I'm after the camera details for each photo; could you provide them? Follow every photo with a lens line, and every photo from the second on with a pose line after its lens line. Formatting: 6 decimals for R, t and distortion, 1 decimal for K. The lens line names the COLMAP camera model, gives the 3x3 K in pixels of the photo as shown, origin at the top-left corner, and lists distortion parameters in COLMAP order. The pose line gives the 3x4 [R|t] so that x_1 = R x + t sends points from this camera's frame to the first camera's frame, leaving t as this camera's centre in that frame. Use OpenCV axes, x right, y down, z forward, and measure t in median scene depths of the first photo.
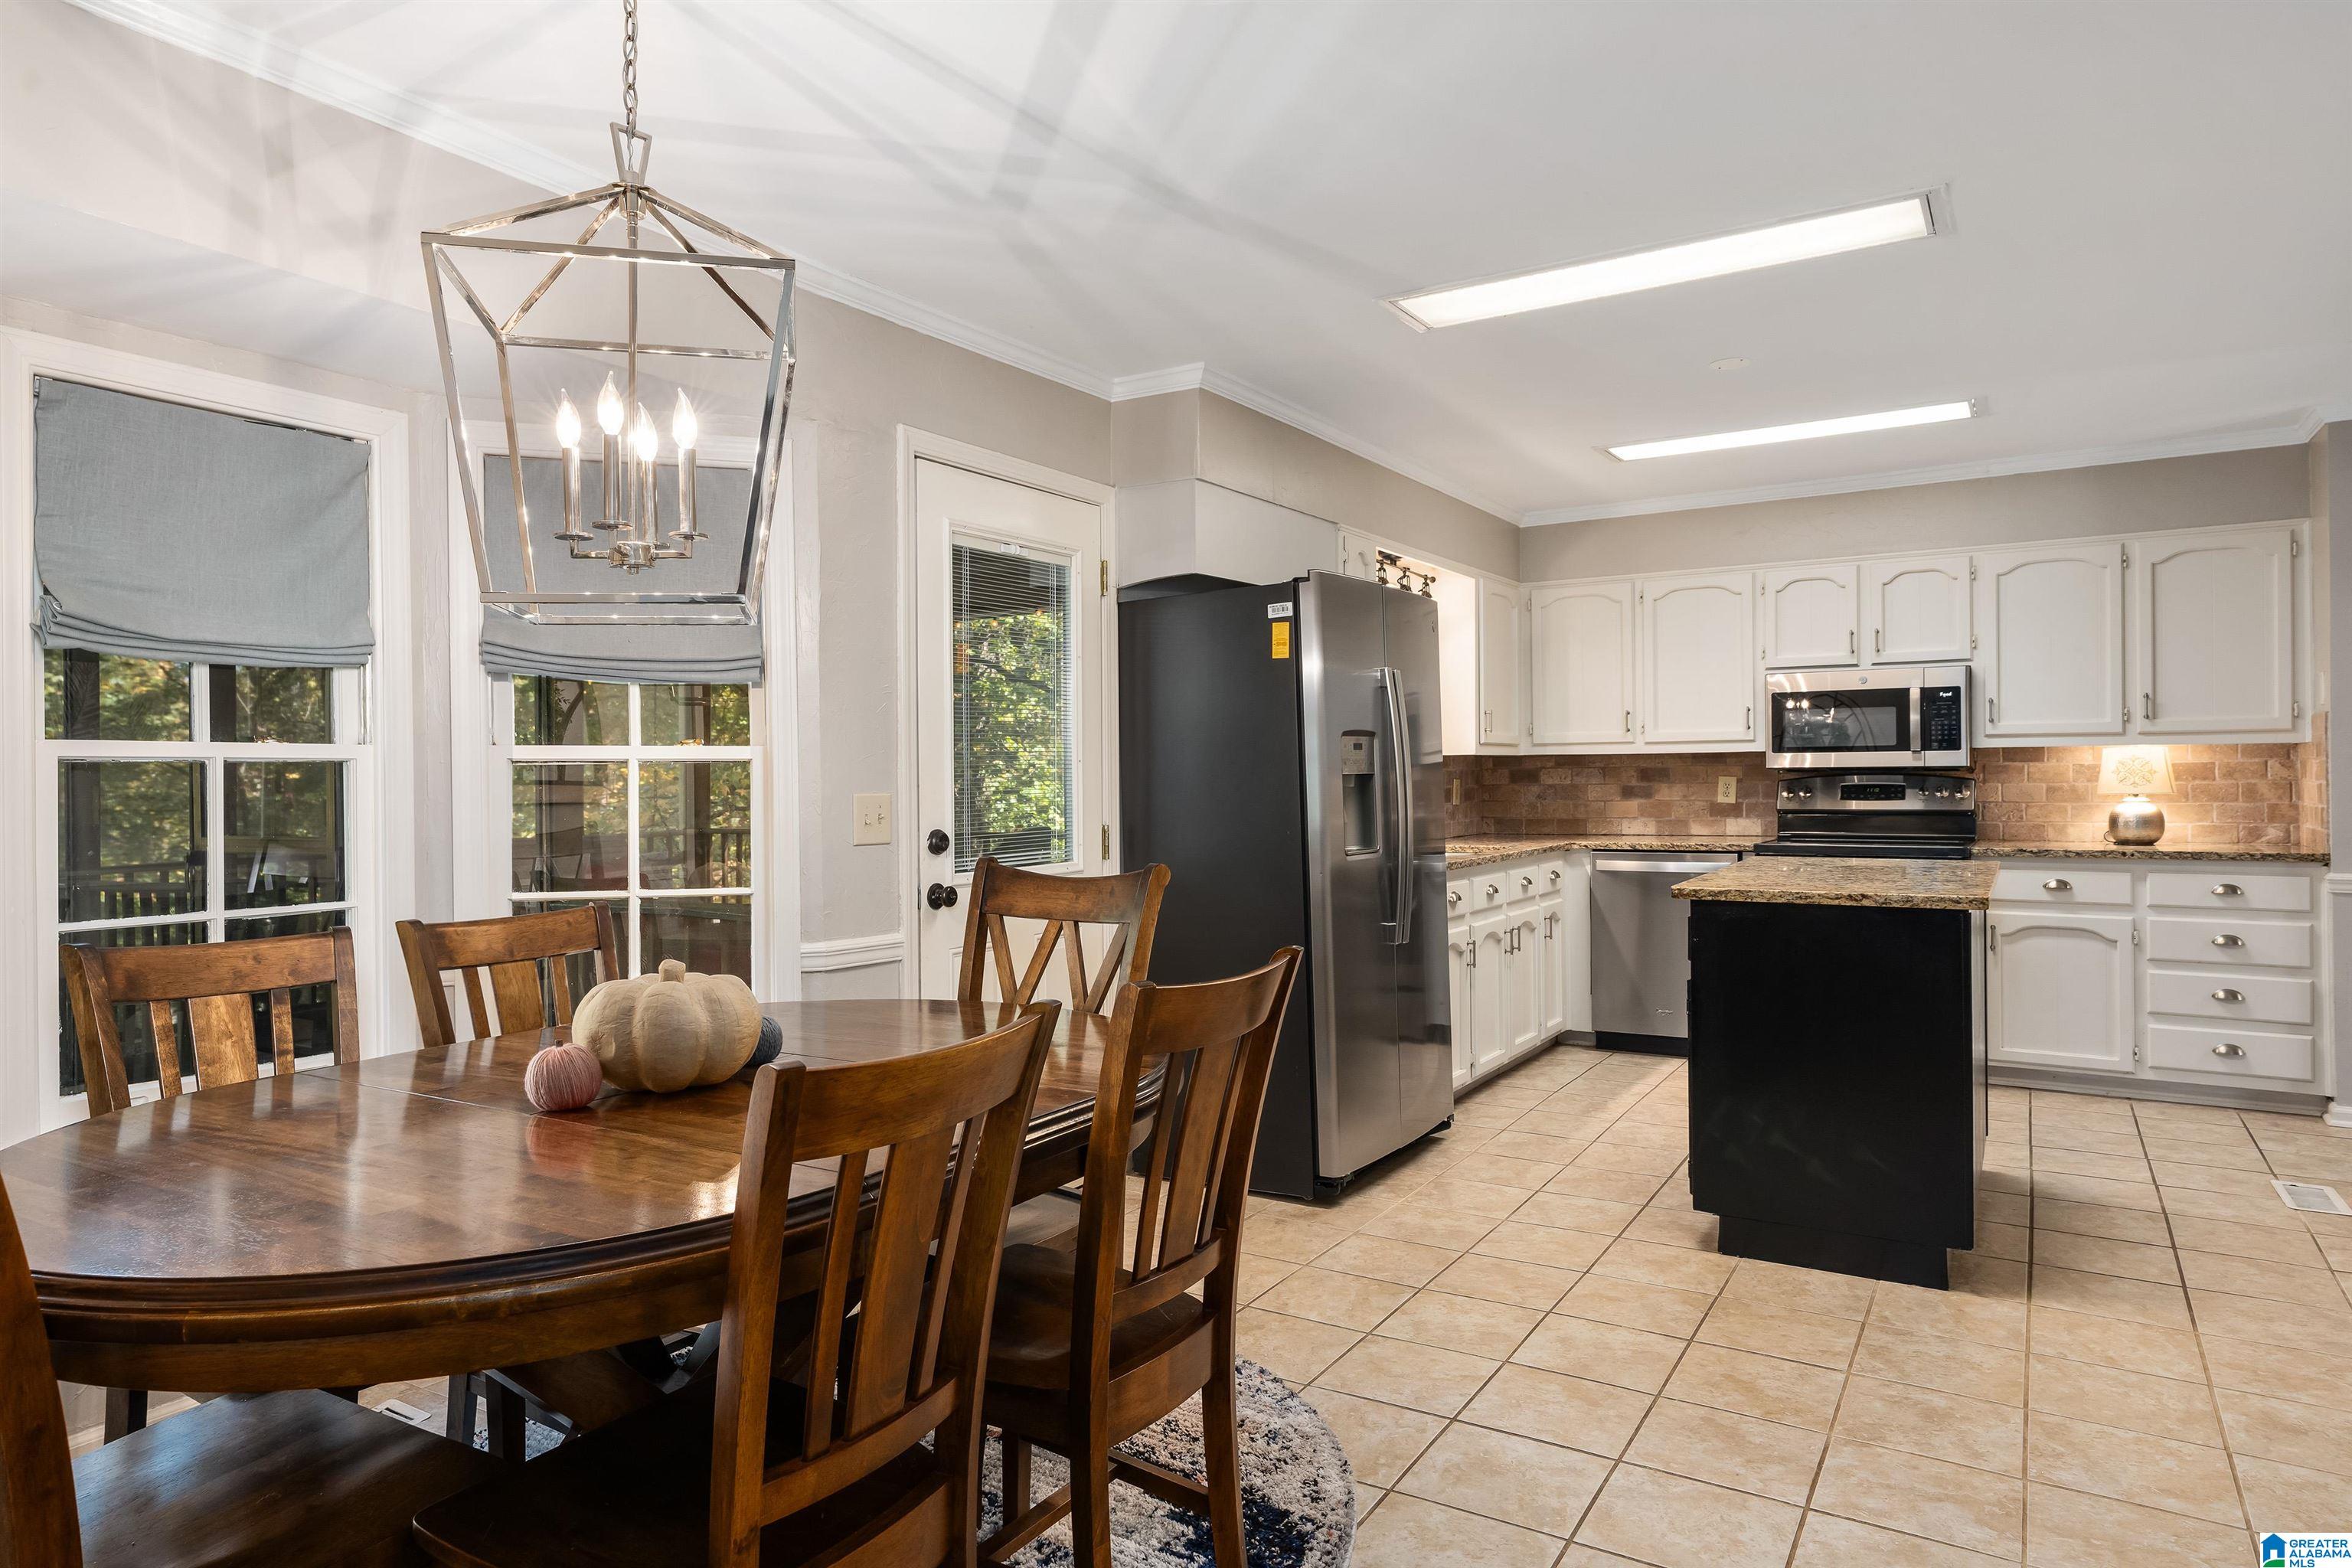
lens RADIAL K [[1418.9, 0, 1181.3], [0, 1418.9, 775.7], [0, 0, 1]] dist [-0.002707, -0.000193]
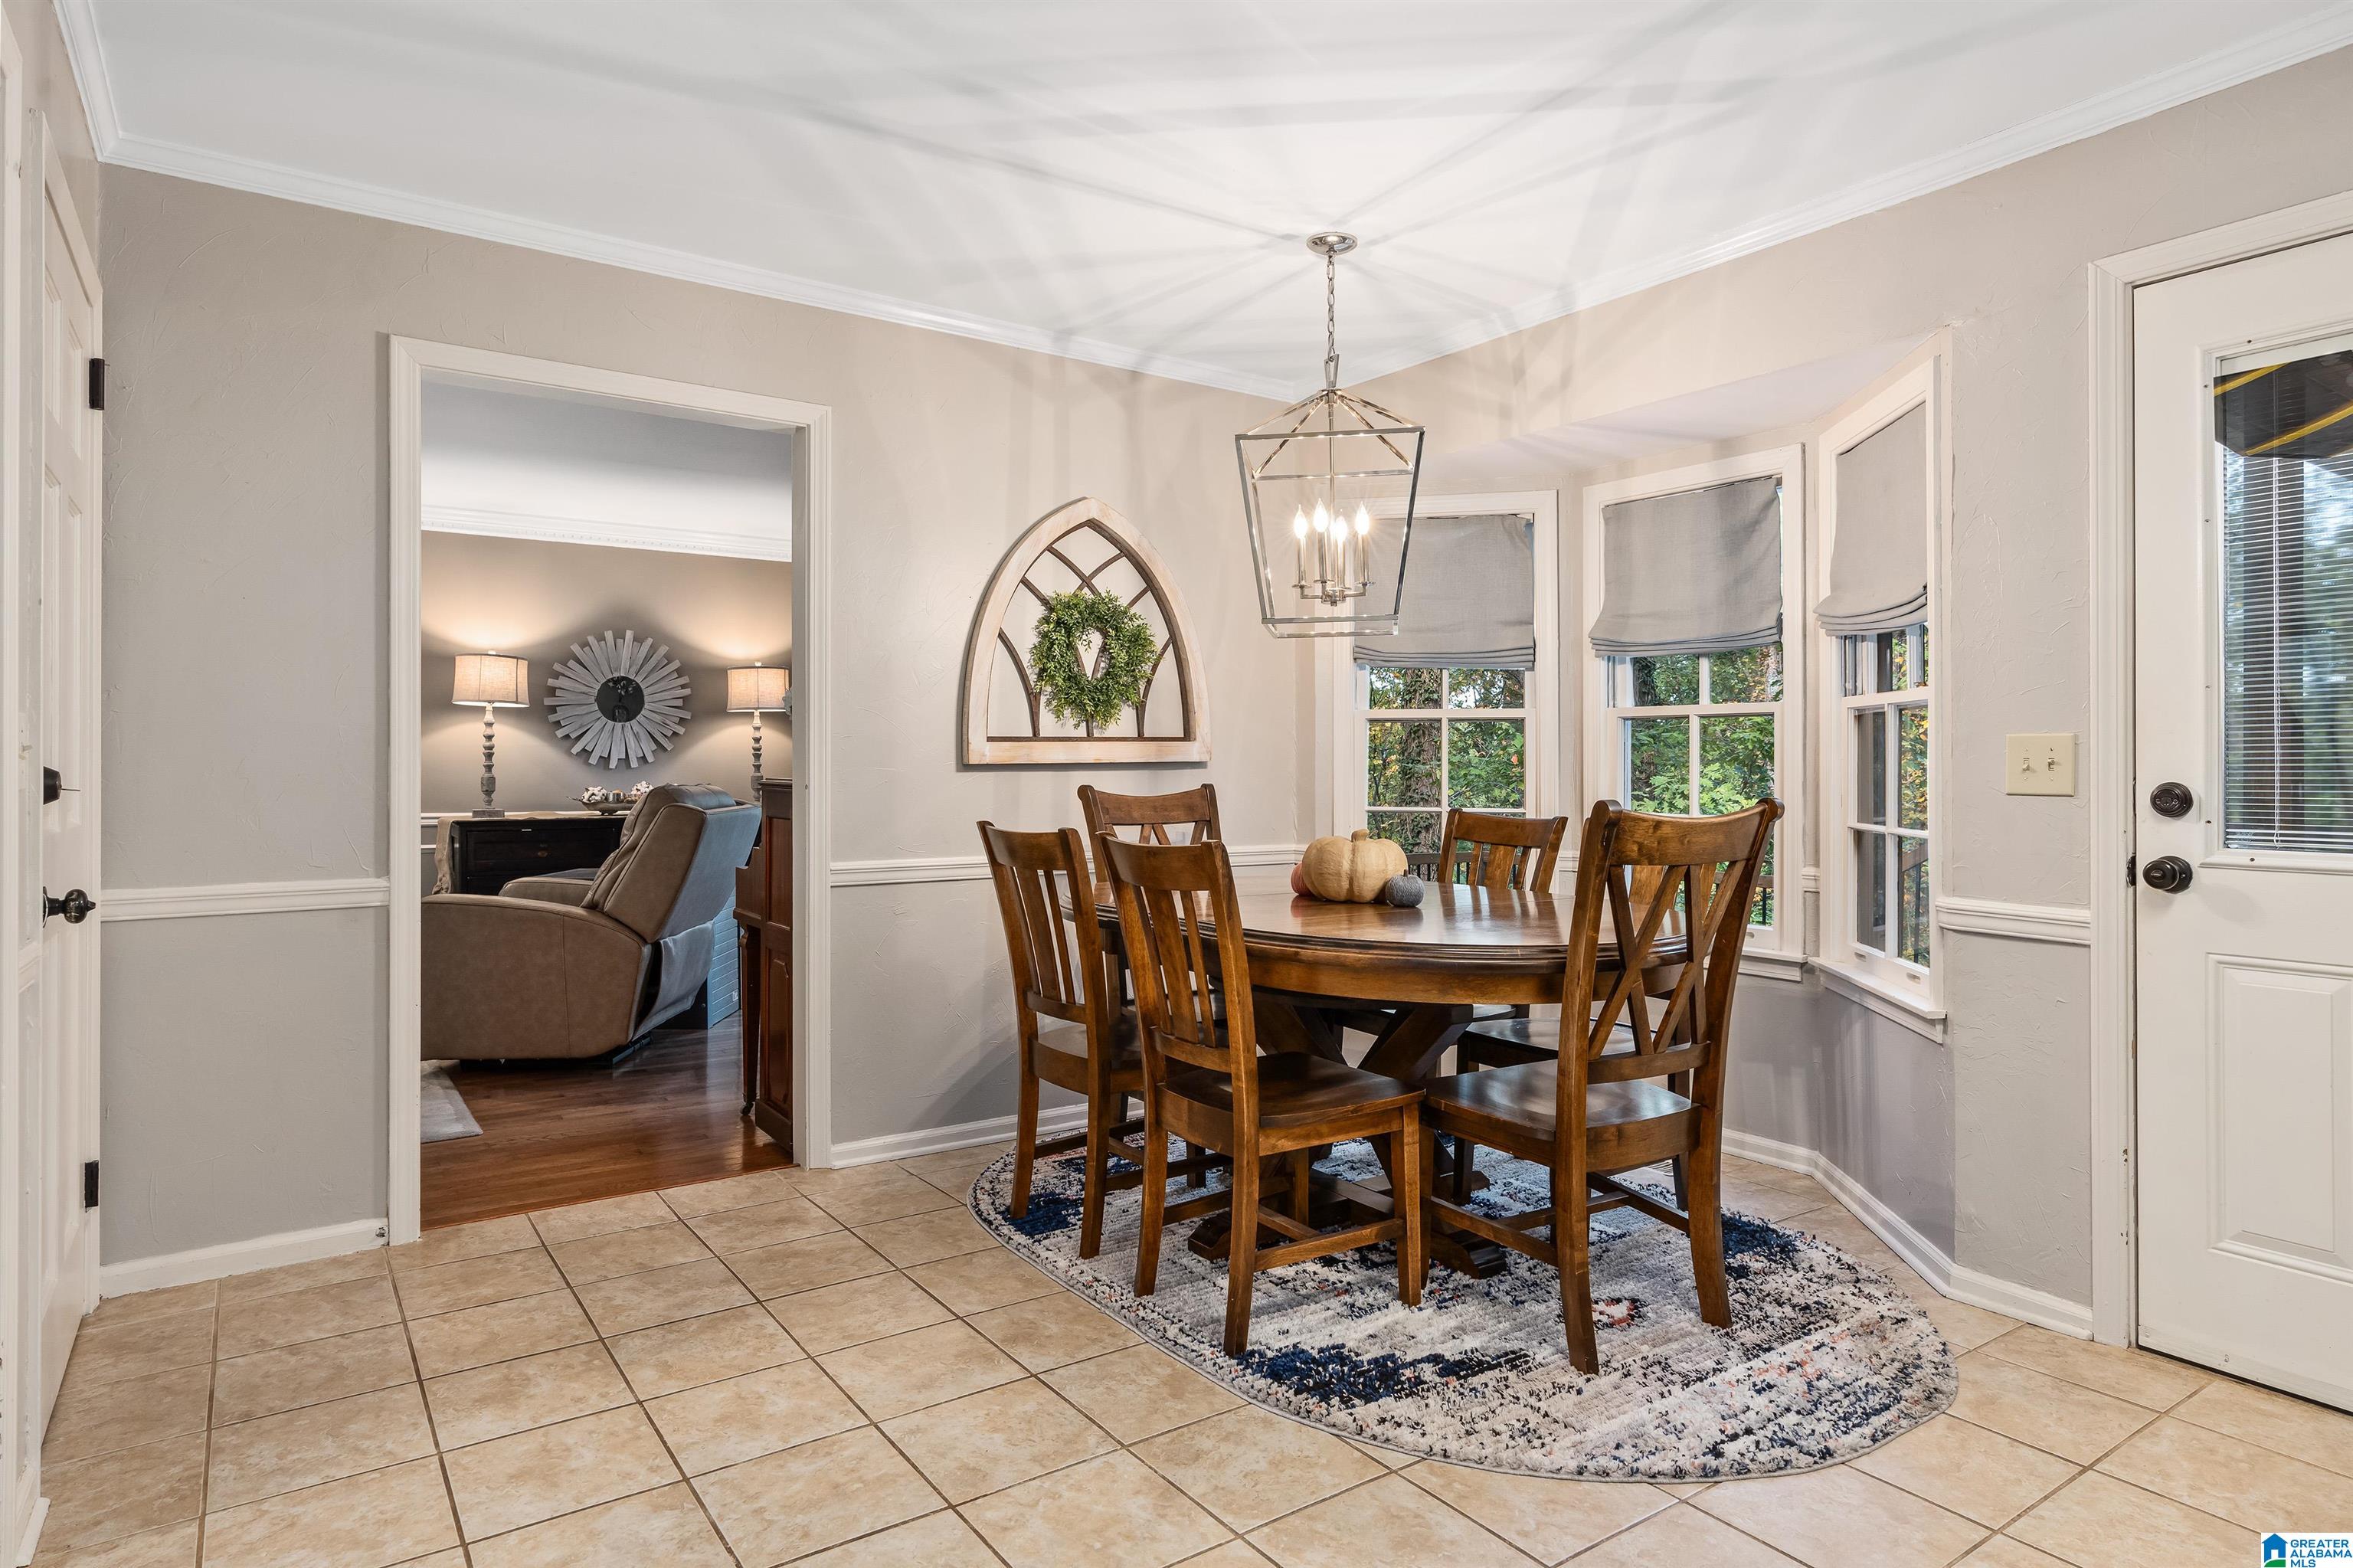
lens RADIAL K [[1350.8, 0, 1180.1], [0, 1350.8, 783.7], [0, 0, 1]] dist [0.002906, -0.000262]
pose [[-0.401979, 0.026039, -0.915278, 0.951084], [0.013567, 0.999655, 0.022481, 0.022137], [0.915548, -0.003380, -0.402194, 1.152752]]
